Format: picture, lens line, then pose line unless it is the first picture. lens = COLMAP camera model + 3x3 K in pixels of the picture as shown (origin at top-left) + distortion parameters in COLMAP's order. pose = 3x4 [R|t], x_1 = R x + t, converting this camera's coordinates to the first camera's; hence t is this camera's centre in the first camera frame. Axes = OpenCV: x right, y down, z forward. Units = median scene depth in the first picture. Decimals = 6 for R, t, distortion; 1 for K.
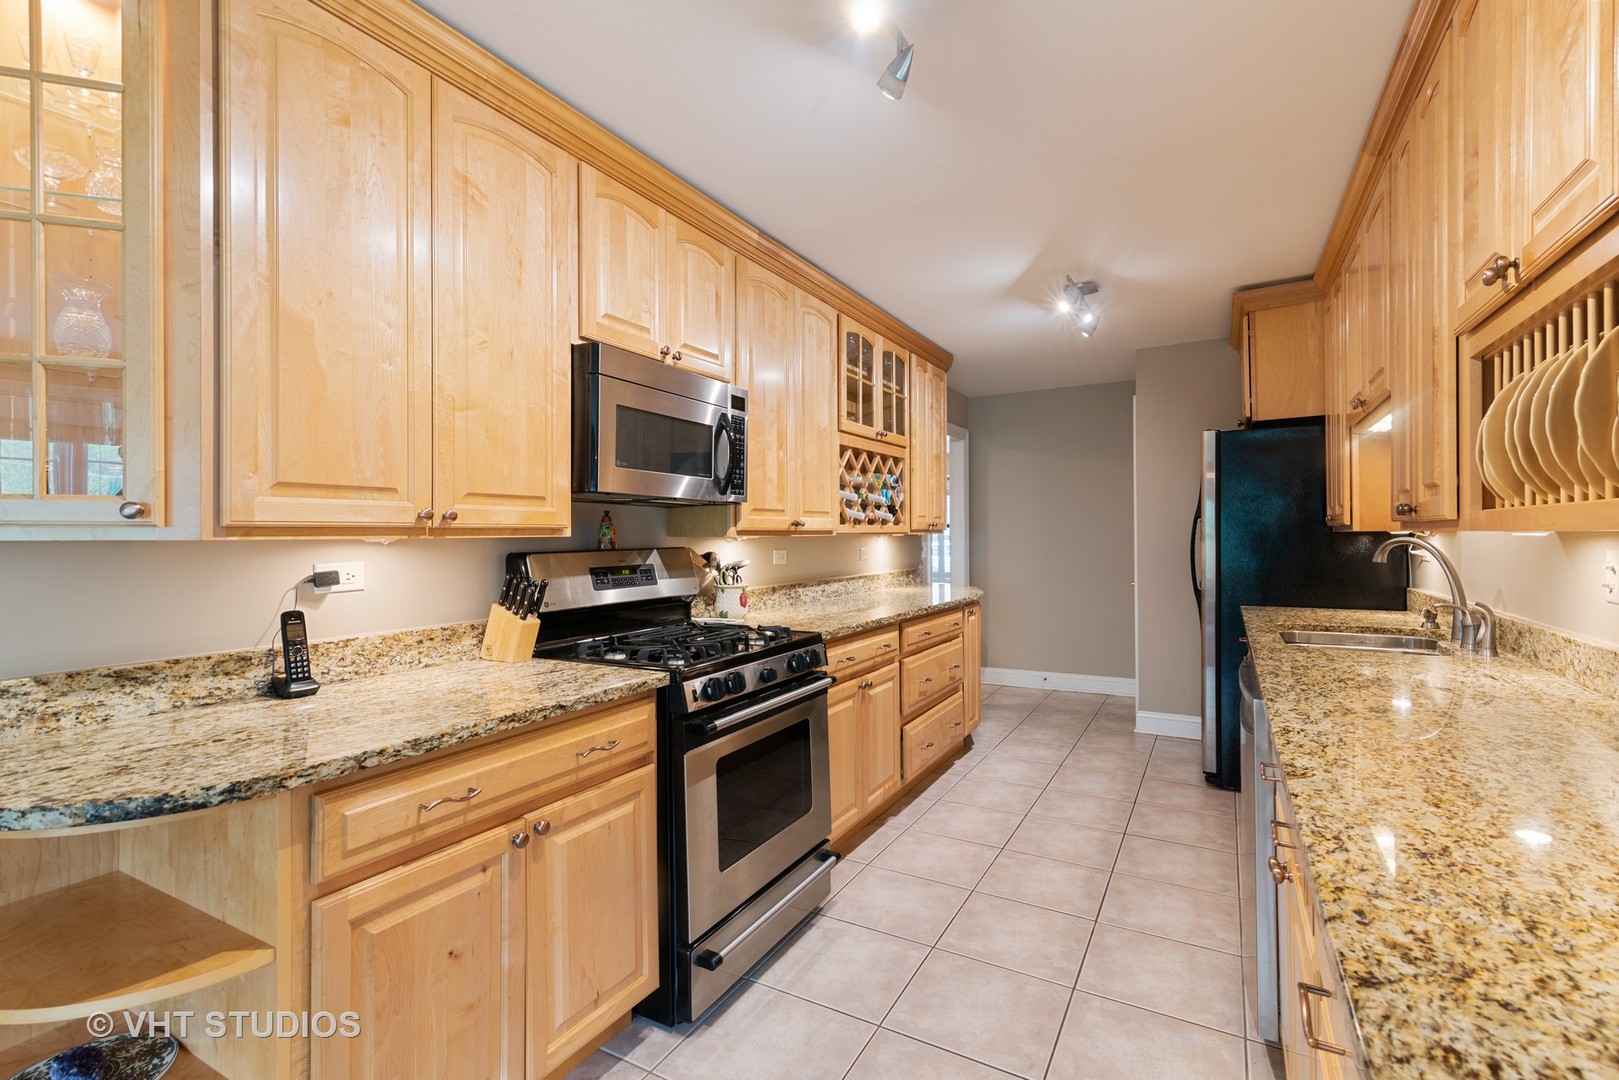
lens RADIAL K [[737.4, 0, 812.3], [0, 737.4, 530.9], [0, 0, 1]] dist [0.017739, 0.000068]
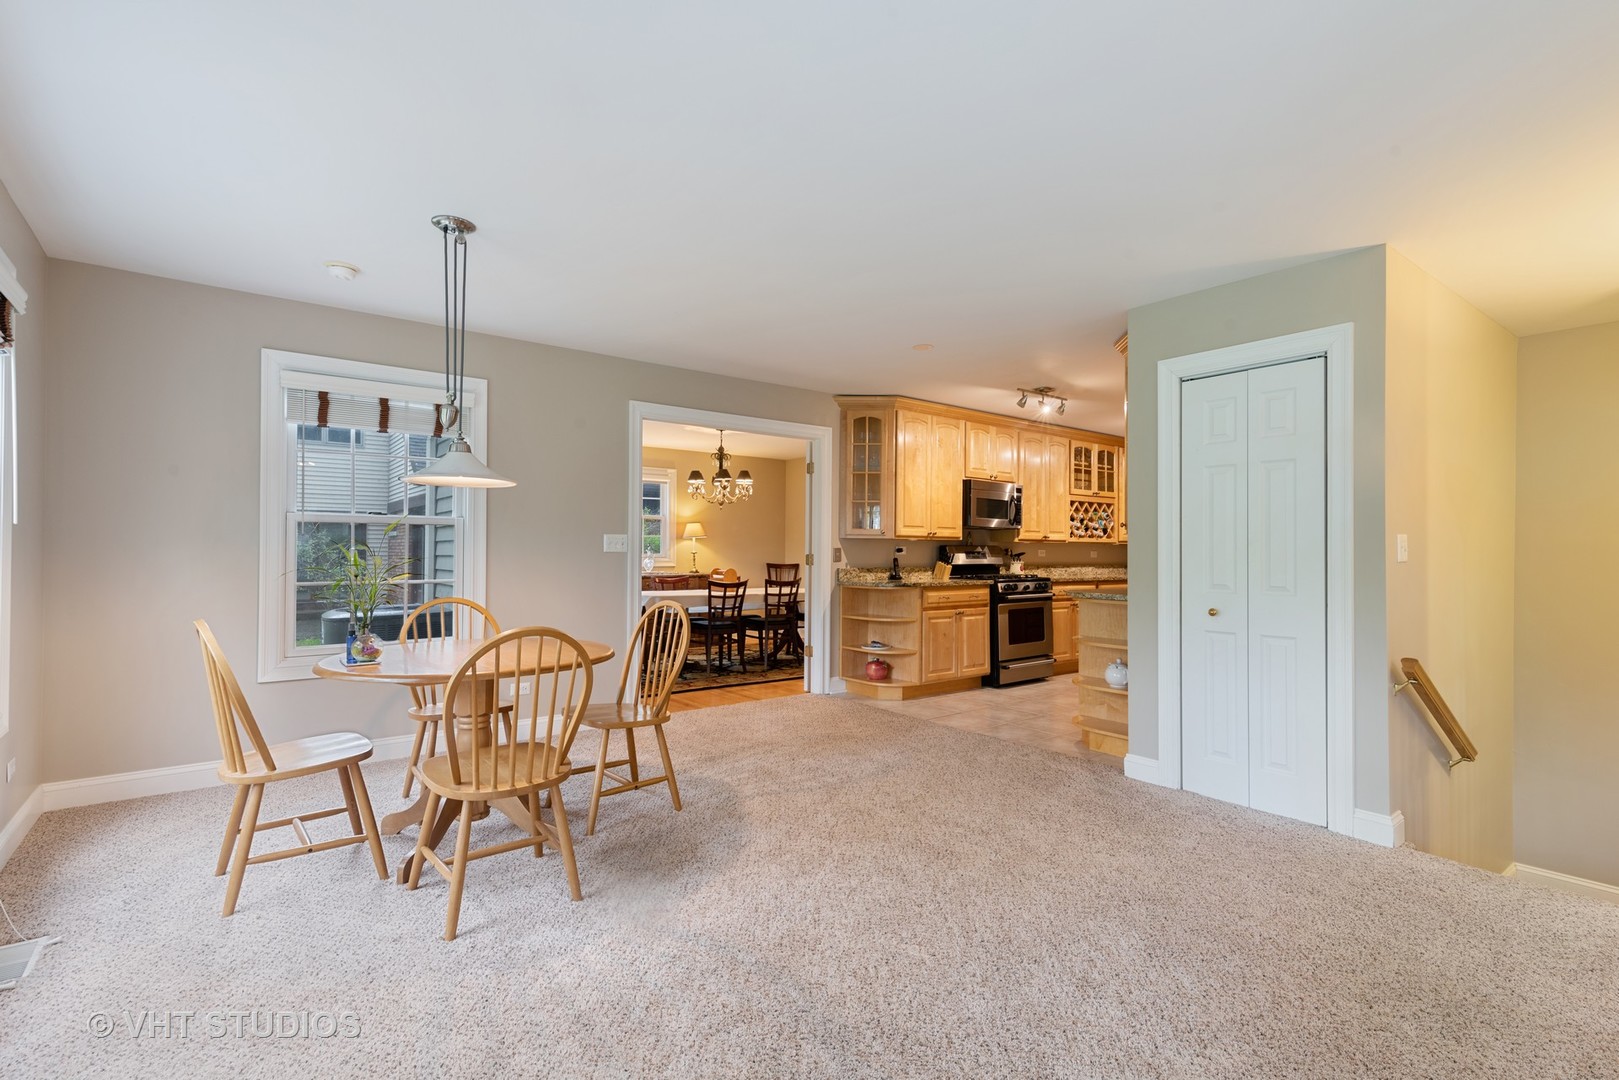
lens RADIAL K [[737.4, 0, 811.4], [0, 737.4, 543.2], [0, 0, 1]] dist [0.017739, 0.000068]
pose [[0.919440, 0.007585, -0.393157, 0.257486], [-0.011099, 0.999916, -0.006666, 0.040520], [0.393074, 0.010493, 0.919447, -1.715345]]
